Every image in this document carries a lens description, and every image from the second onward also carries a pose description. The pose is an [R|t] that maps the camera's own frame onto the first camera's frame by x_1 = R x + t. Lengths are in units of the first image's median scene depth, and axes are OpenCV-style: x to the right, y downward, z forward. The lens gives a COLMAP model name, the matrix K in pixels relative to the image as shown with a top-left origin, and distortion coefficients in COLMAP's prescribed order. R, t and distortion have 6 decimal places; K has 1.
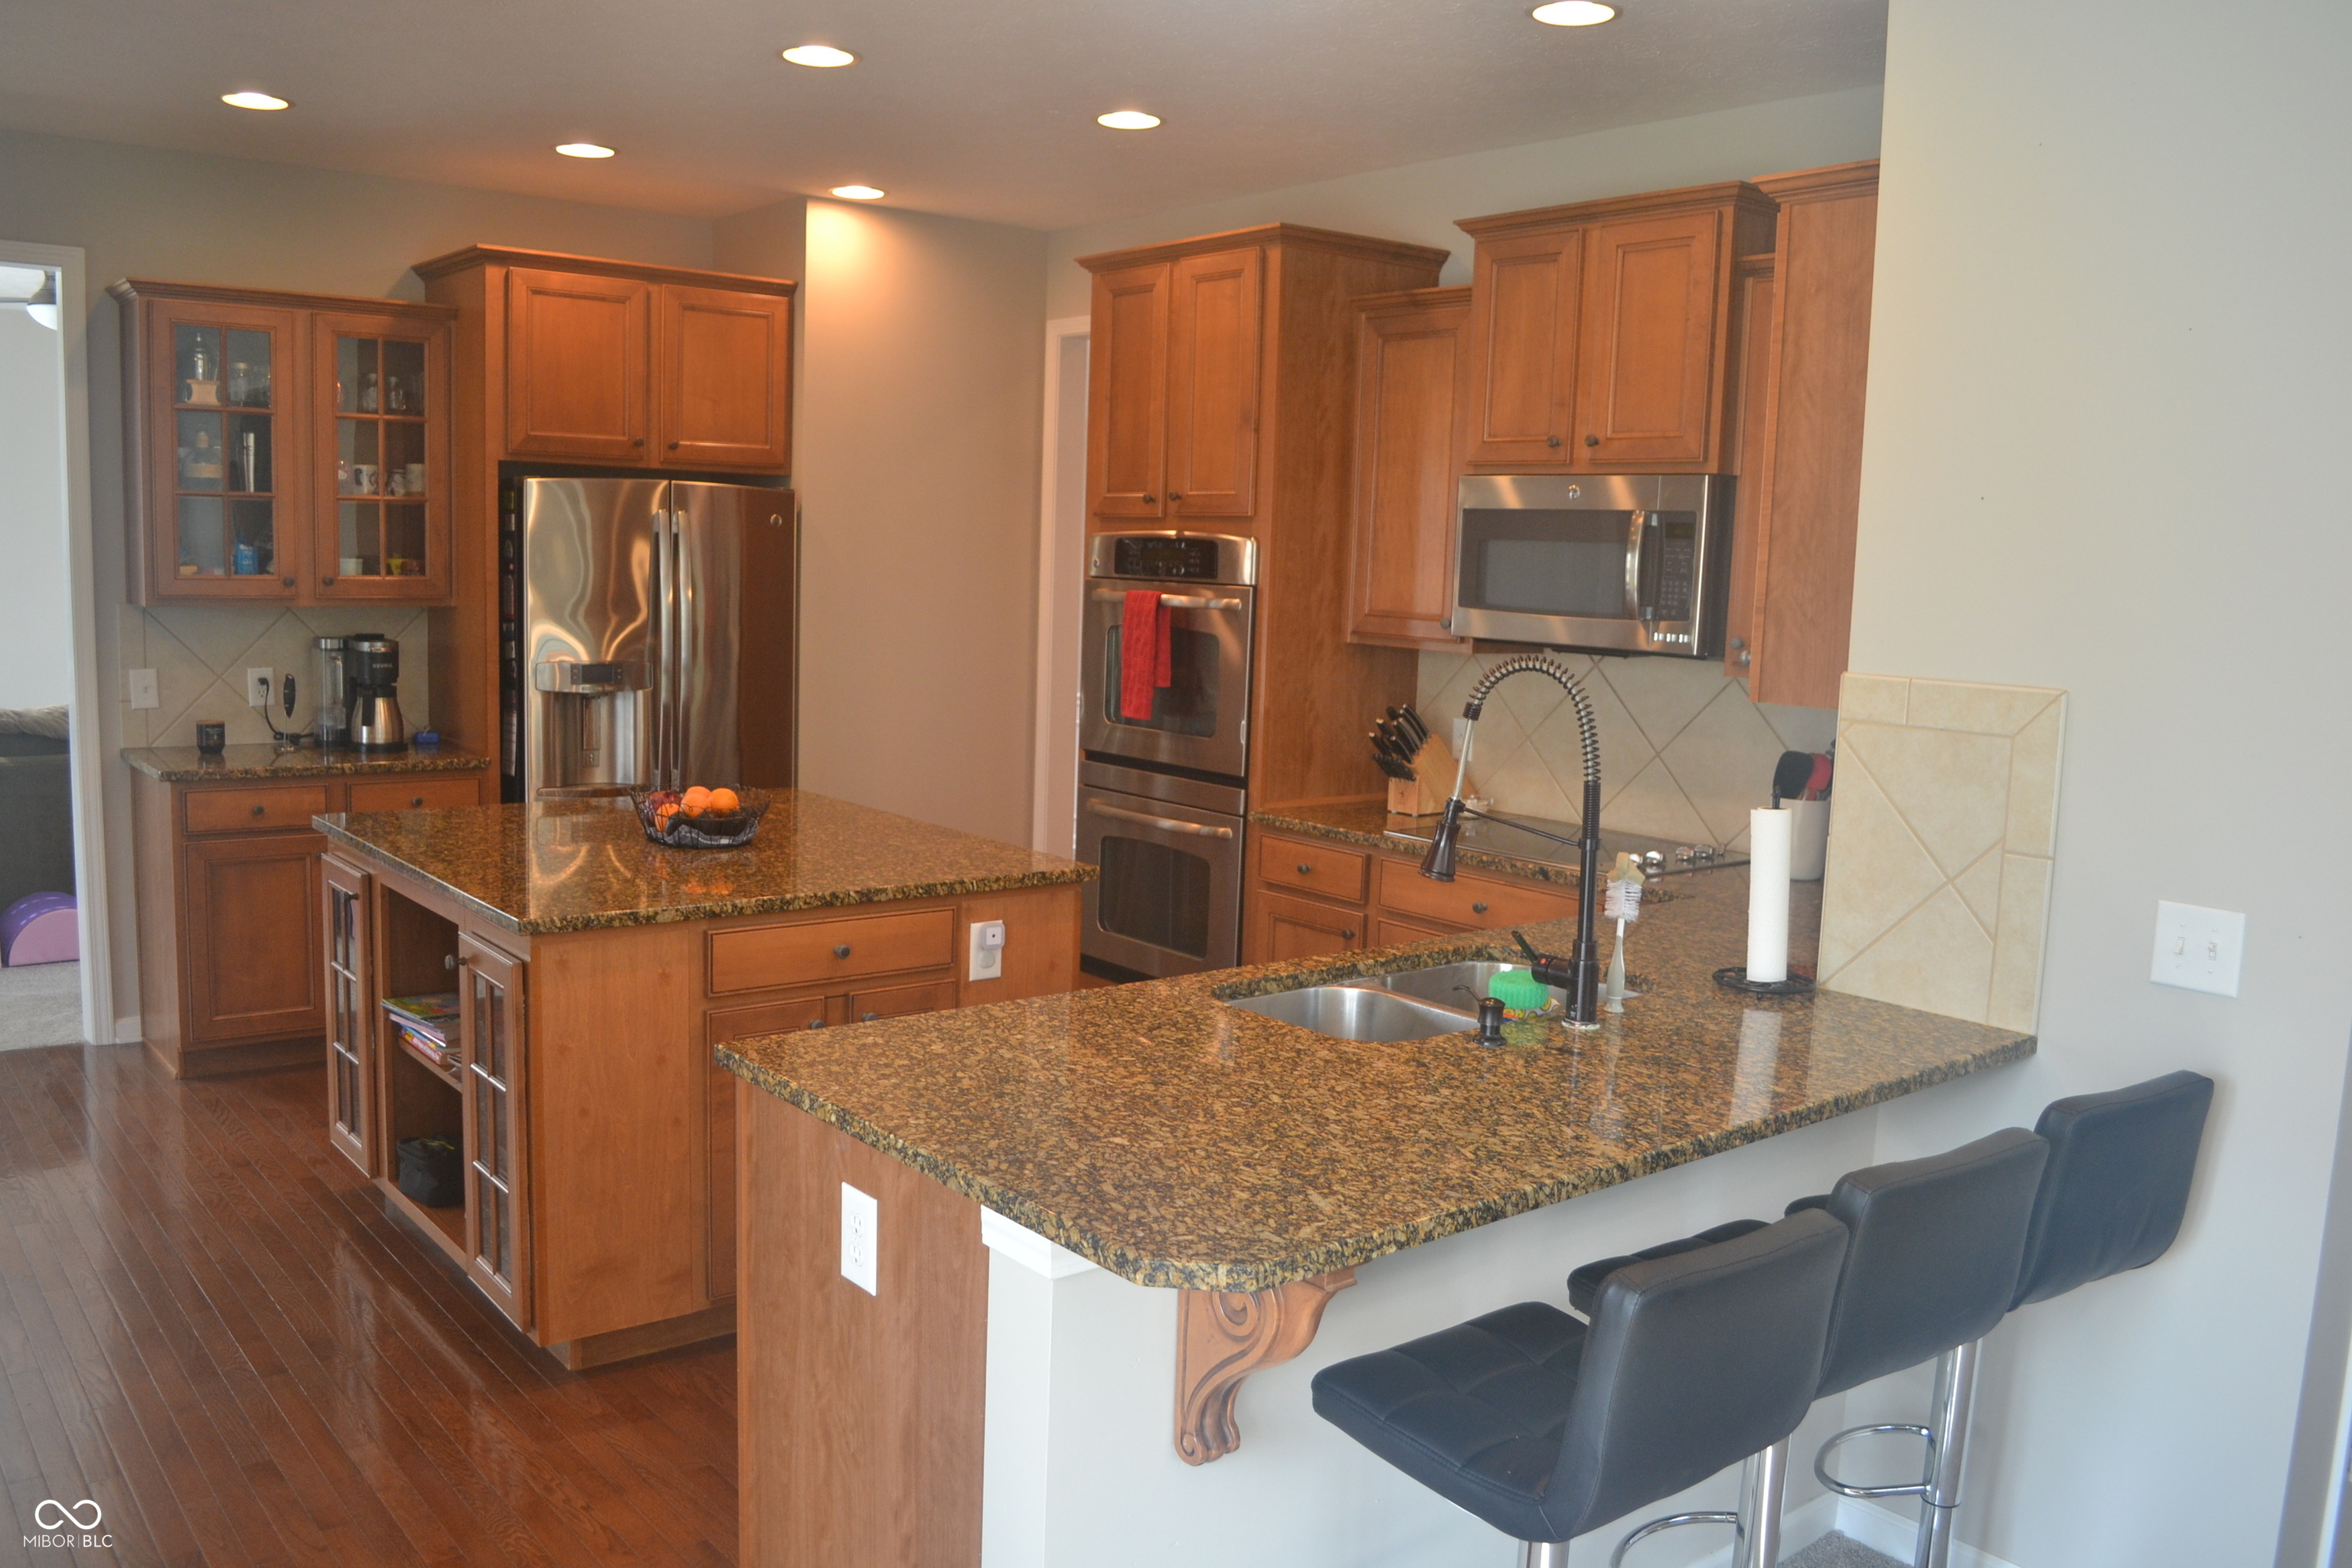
lens RADIAL K [[1874.7, 0, 1166.5], [0, 1874.7, 798.1], [0, 0, 1]] dist [-0.069357, -0.000889]
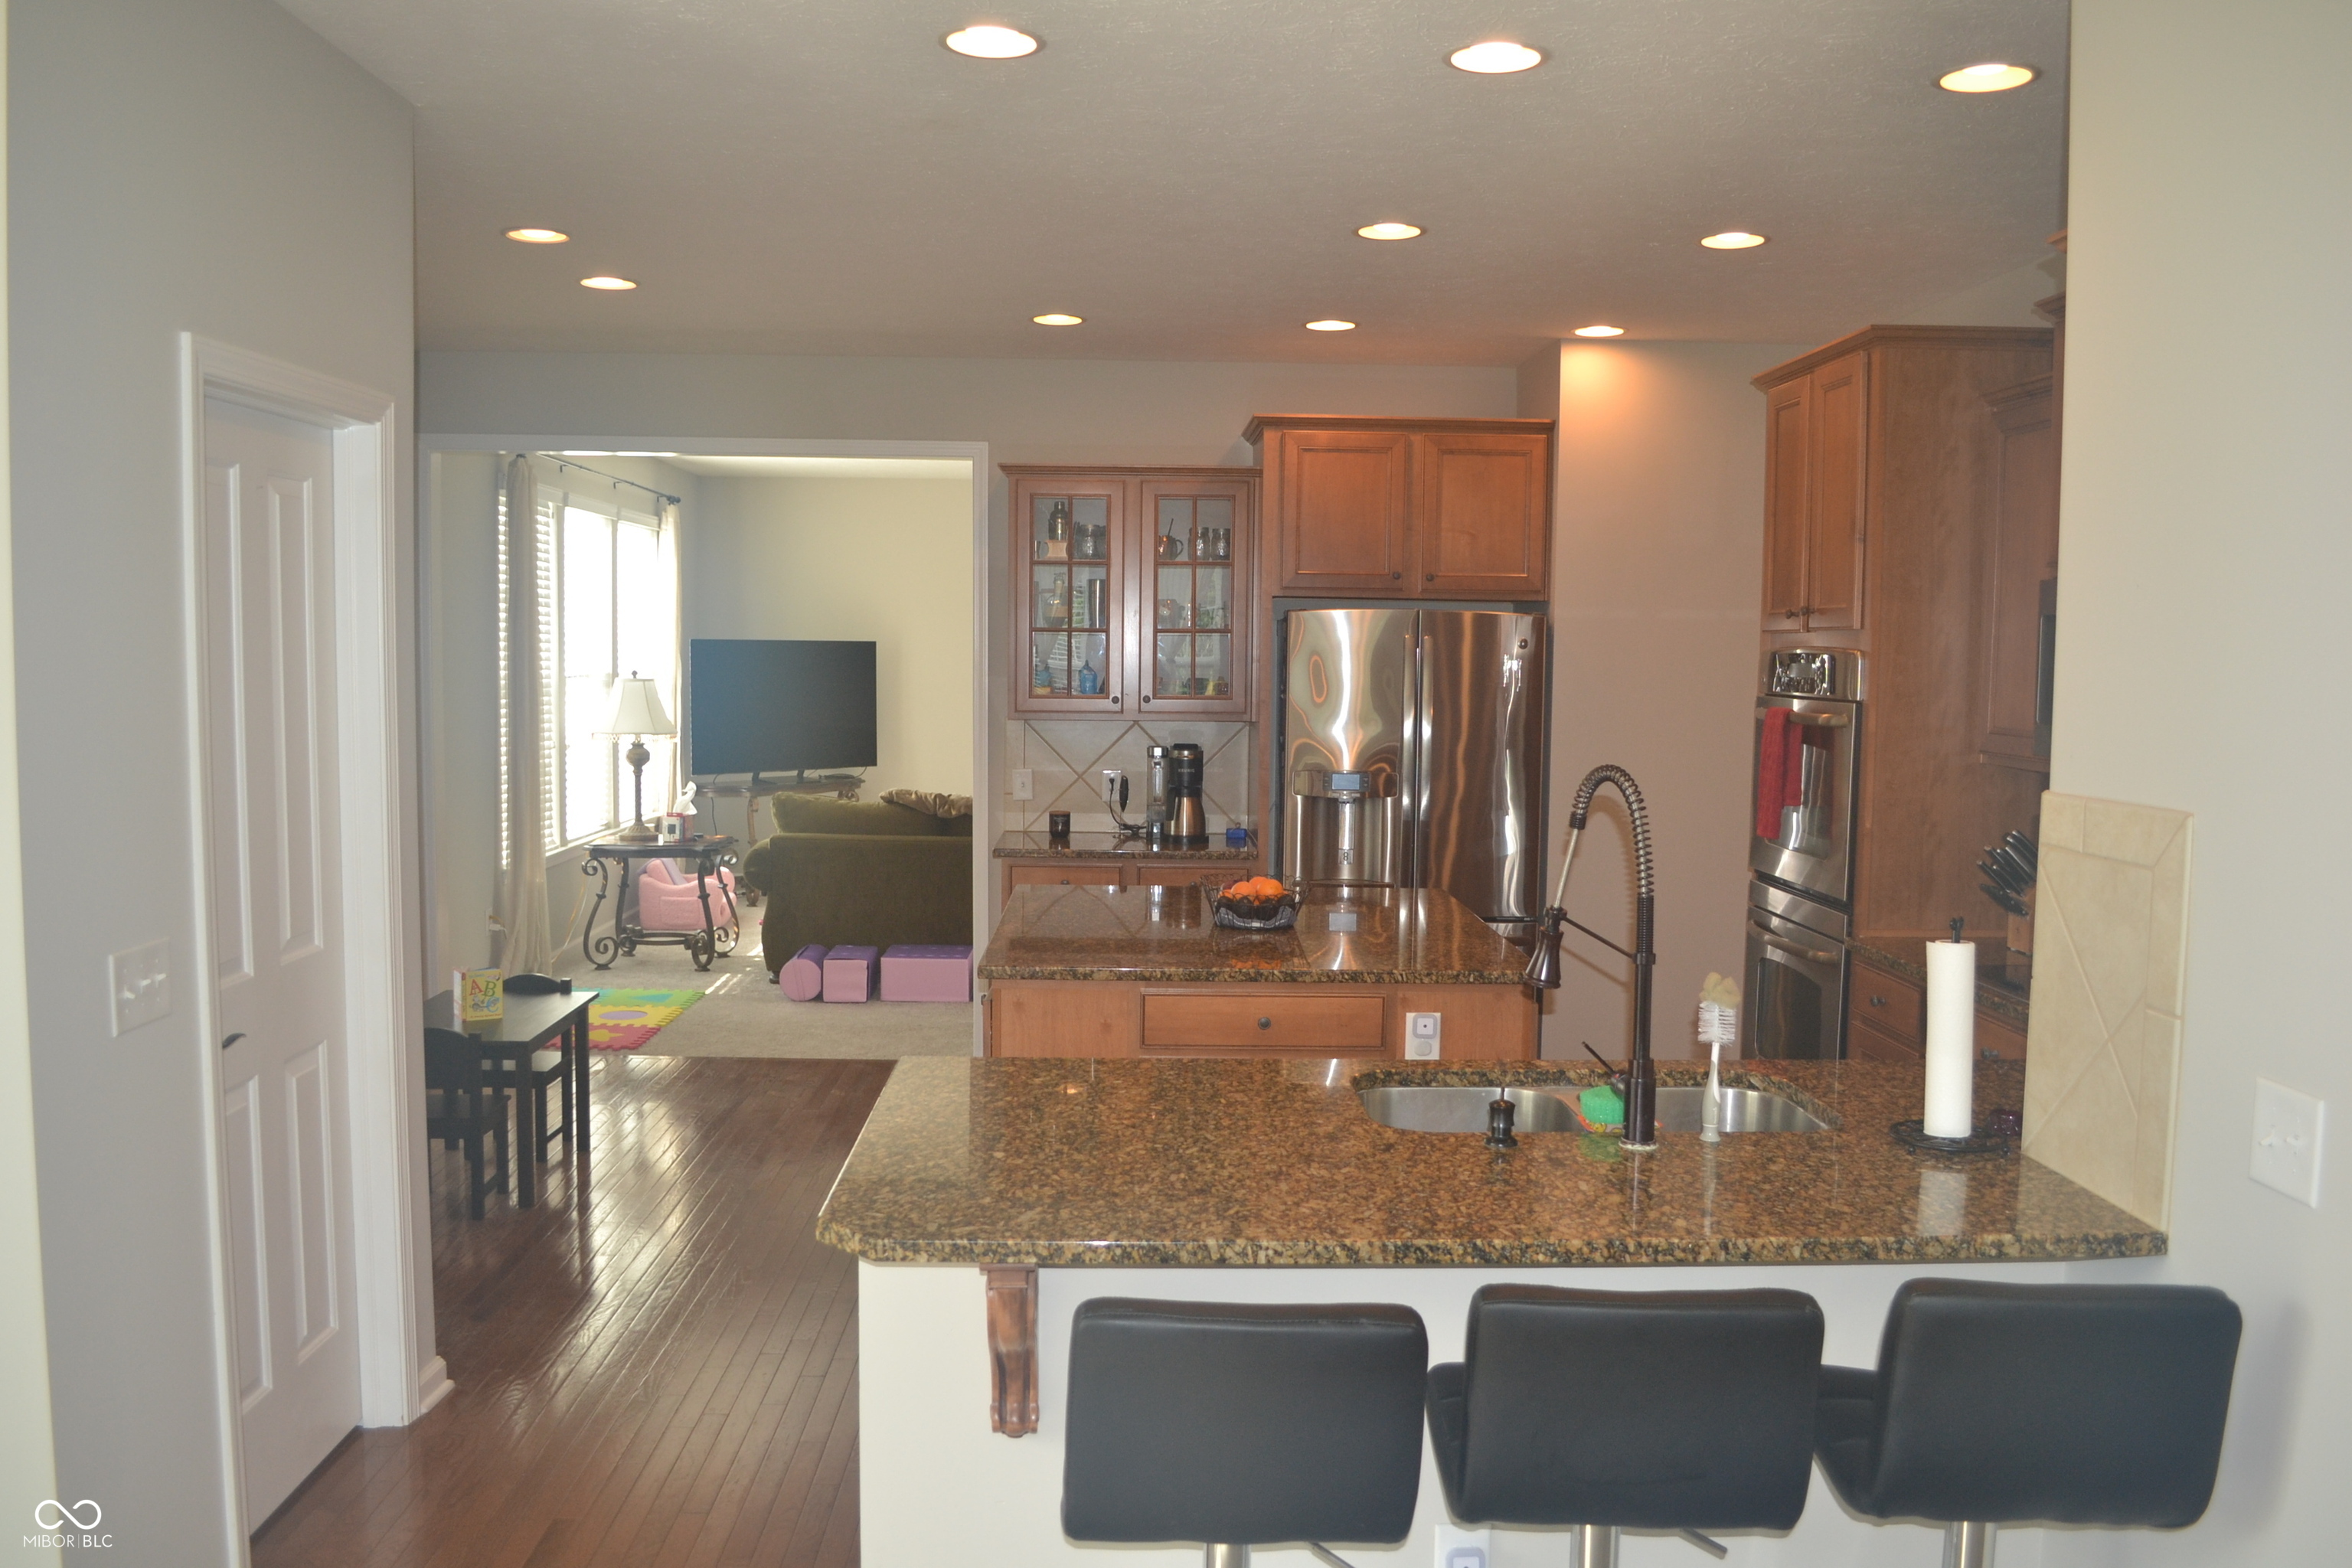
lens RADIAL K [[1874.7, 0, 1166.5], [0, 1874.7, 798.1], [0, 0, 1]] dist [-0.069357, -0.000889]
pose [[0.795993, 0.025284, -0.604778, 0.497081], [-0.065287, 0.996885, -0.044252, 0.000501], [0.601775, 0.074708, 0.795164, 0.058317]]
